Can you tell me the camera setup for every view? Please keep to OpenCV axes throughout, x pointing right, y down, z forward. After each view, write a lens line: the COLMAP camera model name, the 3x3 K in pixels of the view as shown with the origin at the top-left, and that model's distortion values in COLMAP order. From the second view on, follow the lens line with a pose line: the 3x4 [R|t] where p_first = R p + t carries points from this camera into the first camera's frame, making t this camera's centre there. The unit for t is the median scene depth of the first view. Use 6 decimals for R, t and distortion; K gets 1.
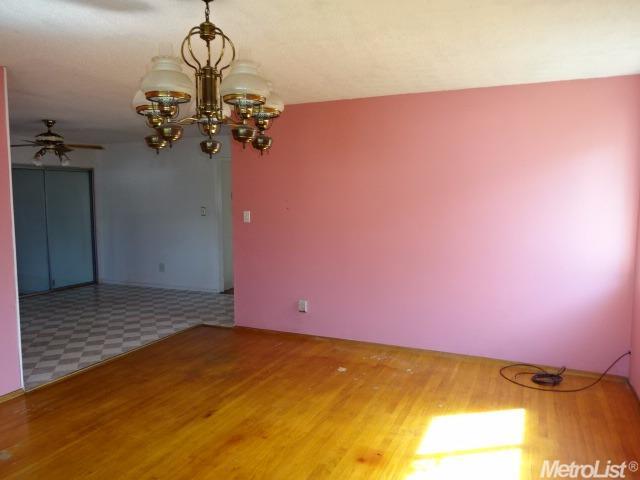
lens RADIAL K [[481.8, 0, 320.0], [0, 481.8, 240.0], [0, 0, 1]] dist [0.007885, 0.004188]
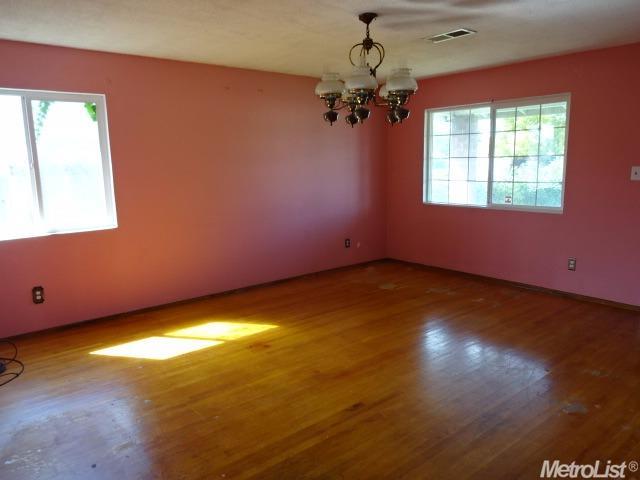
lens RADIAL K [[481.8, 0, 320.0], [0, 481.8, 240.0], [0, 0, 1]] dist [0.007885, 0.004188]
pose [[-0.894478, -0.051489, 0.444138, -0.578636], [0.066385, 0.967043, 0.245808, -0.151785], [-0.442156, 0.249354, -0.861580, 1.816181]]
